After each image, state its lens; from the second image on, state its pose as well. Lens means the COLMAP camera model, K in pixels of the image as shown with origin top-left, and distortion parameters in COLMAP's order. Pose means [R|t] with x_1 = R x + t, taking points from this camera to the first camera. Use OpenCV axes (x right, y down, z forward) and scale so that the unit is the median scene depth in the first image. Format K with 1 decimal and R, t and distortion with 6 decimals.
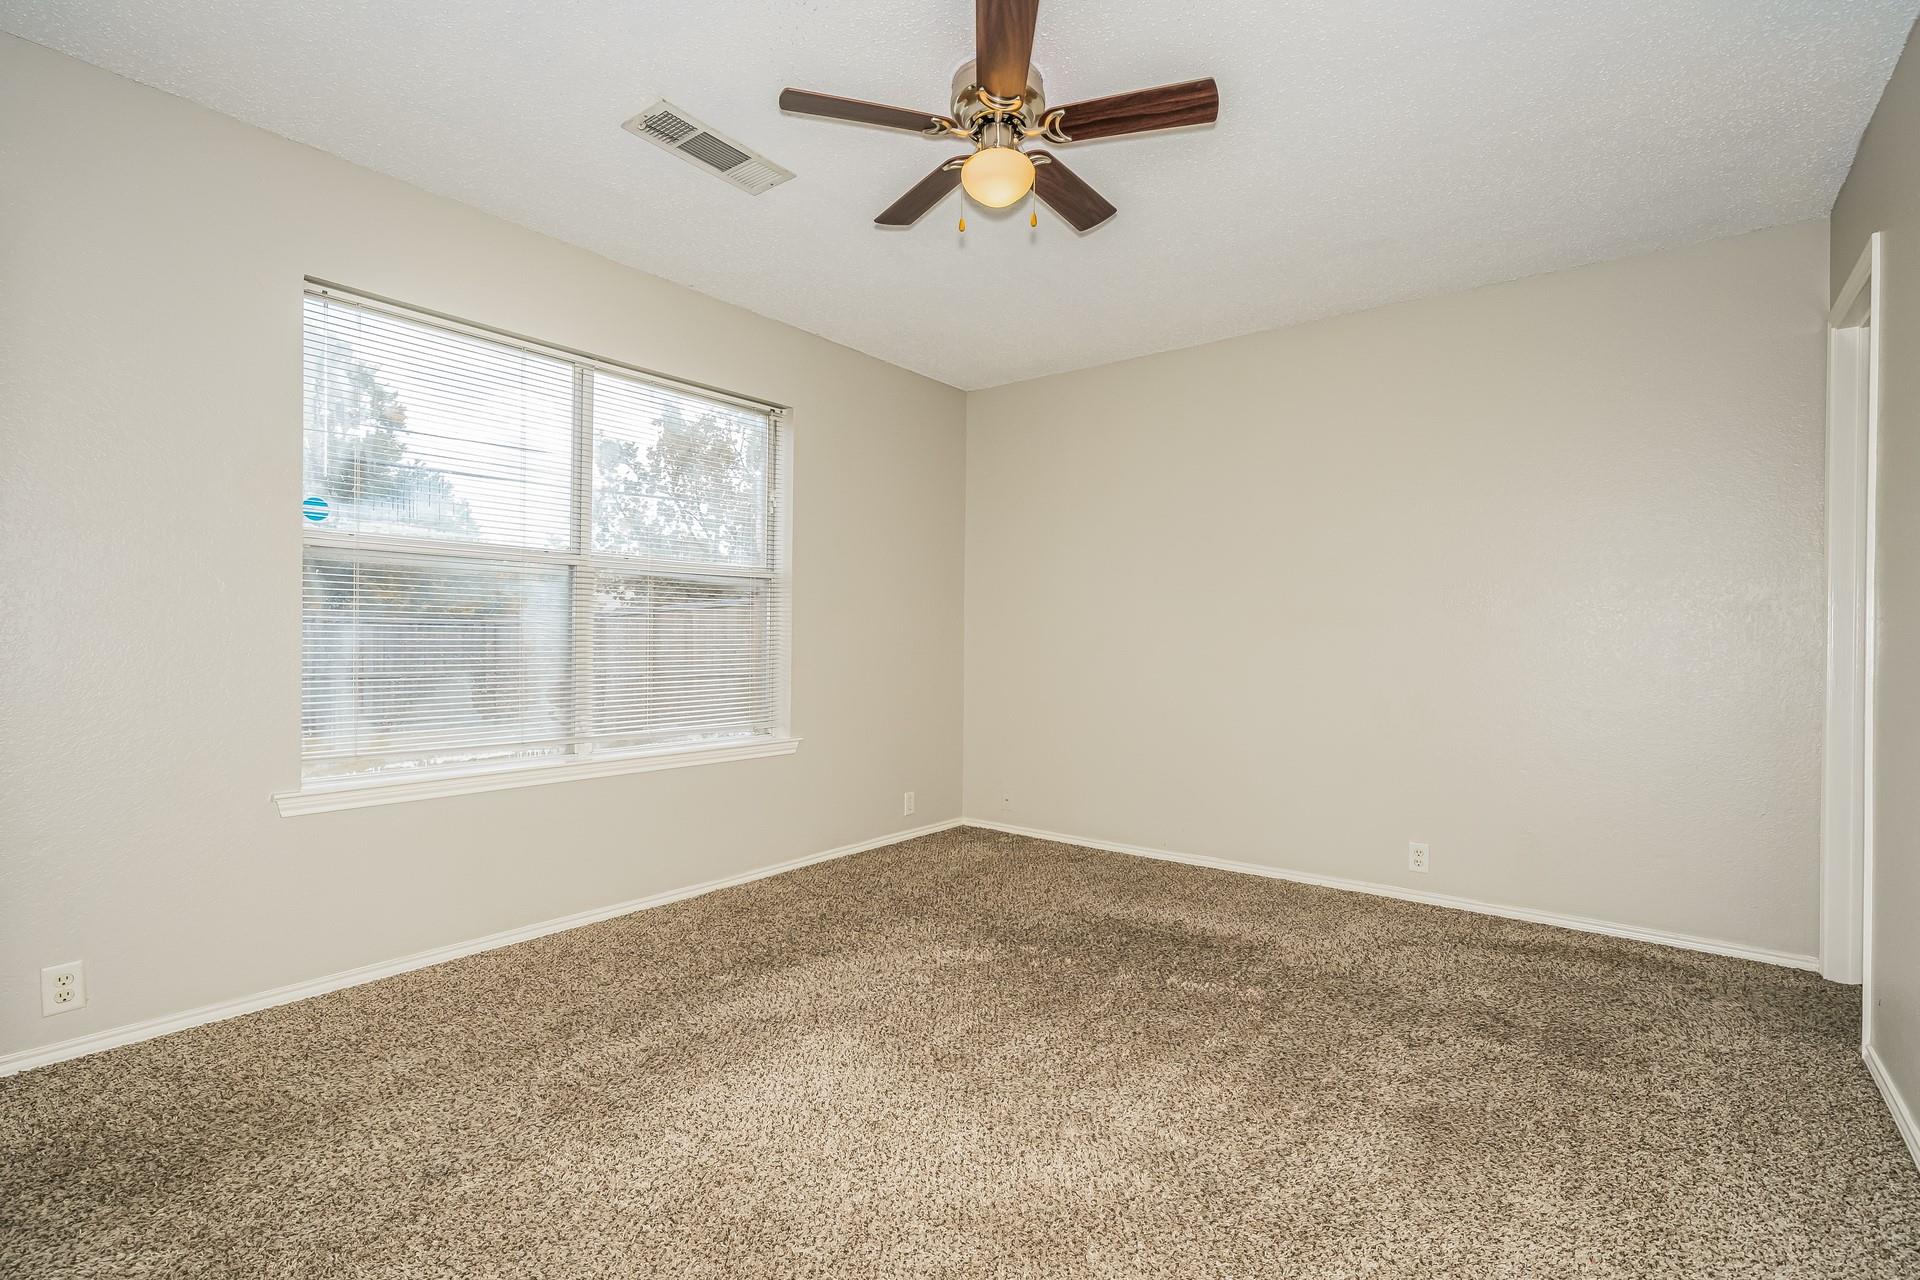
lens RADIAL K [[854.8, 0, 963.8], [0, 854.8, 646.4], [0, 0, 1]] dist [0.001319, -0.000091]
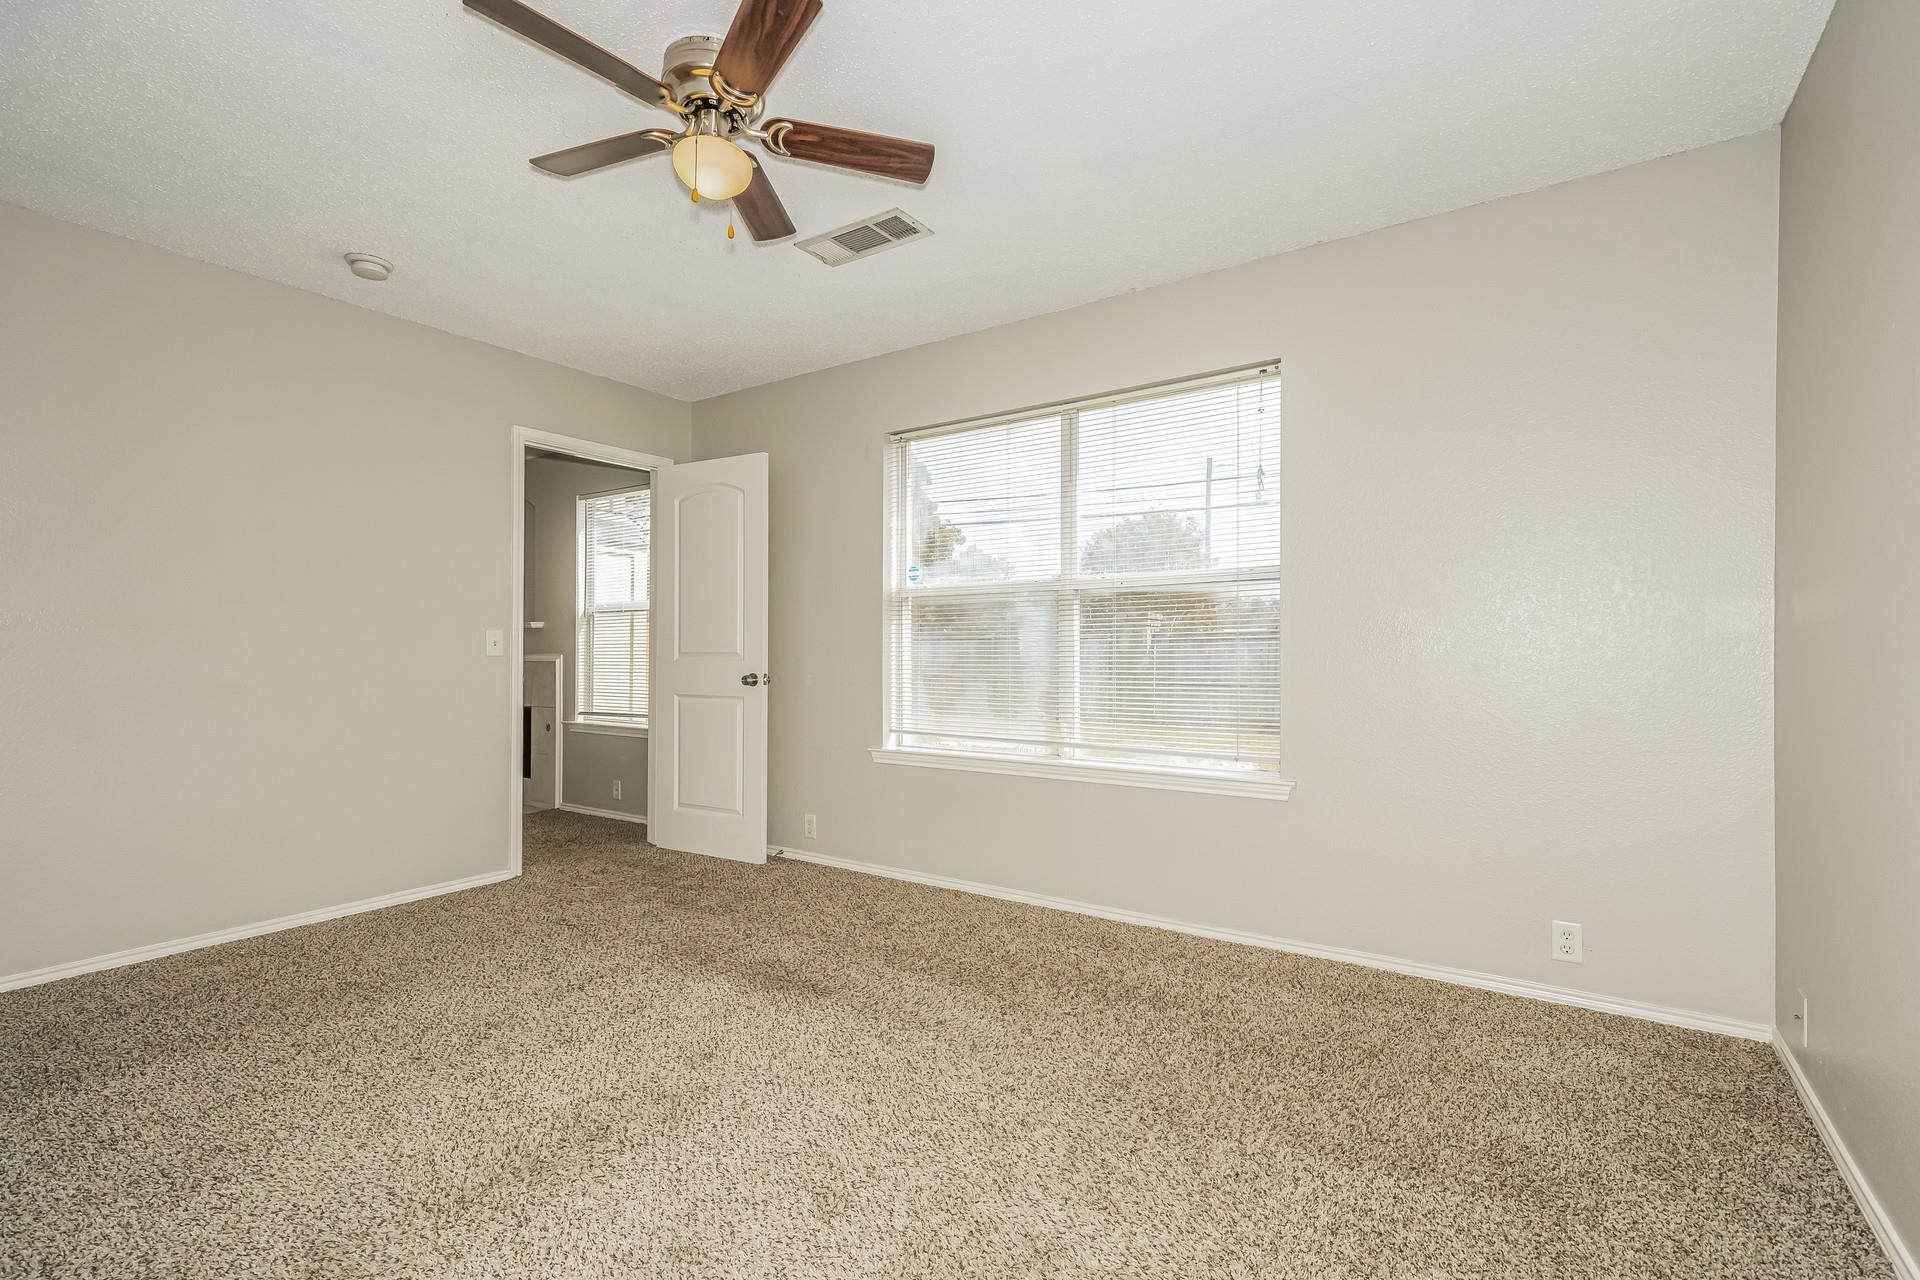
lens RADIAL K [[854.8, 0, 963.8], [0, 854.8, 646.4], [0, 0, 1]] dist [0.001319, -0.000091]
pose [[0.076920, -0.008004, -0.997005, 0.719029], [0.001525, 0.999968, -0.007910, -0.011370], [0.997036, -0.000912, 0.076930, 0.848953]]
